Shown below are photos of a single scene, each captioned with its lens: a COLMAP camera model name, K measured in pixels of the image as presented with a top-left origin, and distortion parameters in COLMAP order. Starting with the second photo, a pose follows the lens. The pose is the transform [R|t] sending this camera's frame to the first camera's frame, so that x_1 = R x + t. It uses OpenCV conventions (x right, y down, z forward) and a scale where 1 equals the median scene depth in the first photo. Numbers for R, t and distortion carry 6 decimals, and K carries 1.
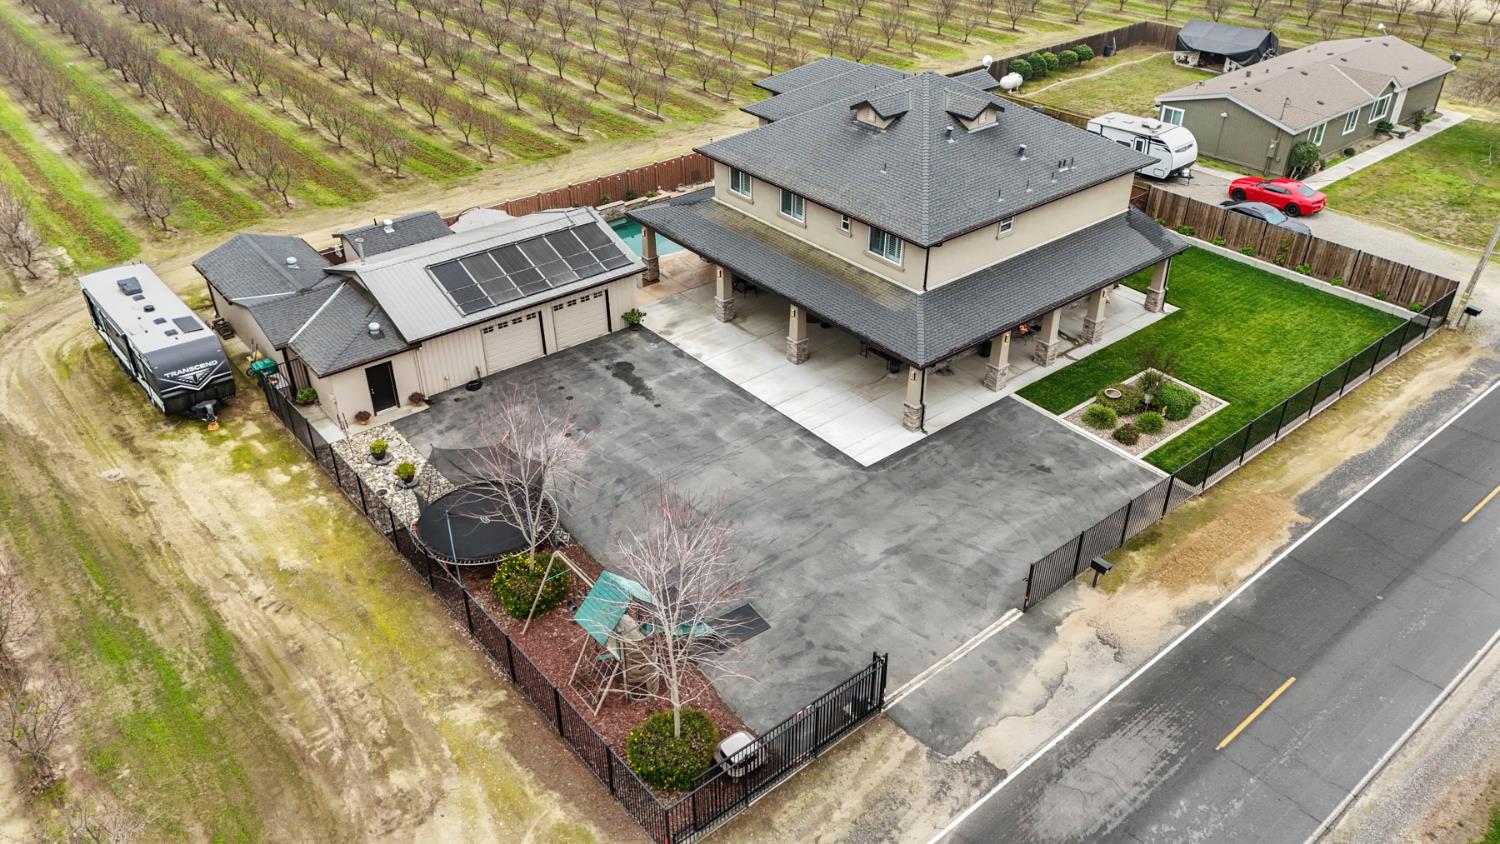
lens RADIAL K [[1093.9, 0, 752.8], [0, 1093.9, 421.5], [0, 0, 1]] dist [0.054173, -0.031050]
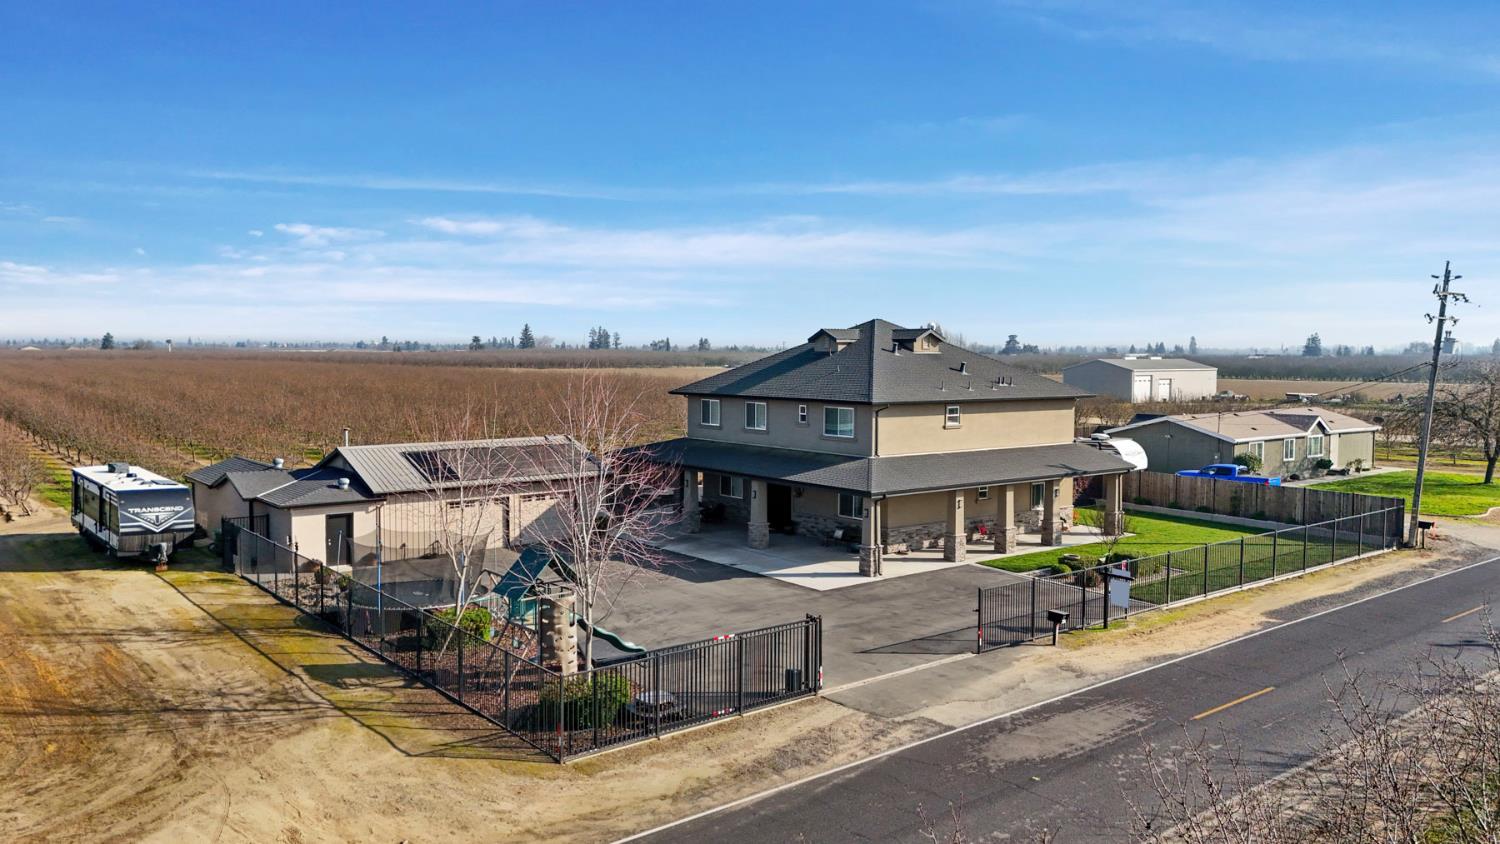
lens RADIAL K [[1093.9, 0, 751.7], [0, 1093.9, 455.4], [0, 0, 1]] dist [0.054173, -0.031050]
pose [[0.999868, 0.009812, -0.012937, 0.051561], [-0.014647, 0.888910, -0.457849, 0.359000], [0.007007, 0.457978, 0.888936, 0.074286]]
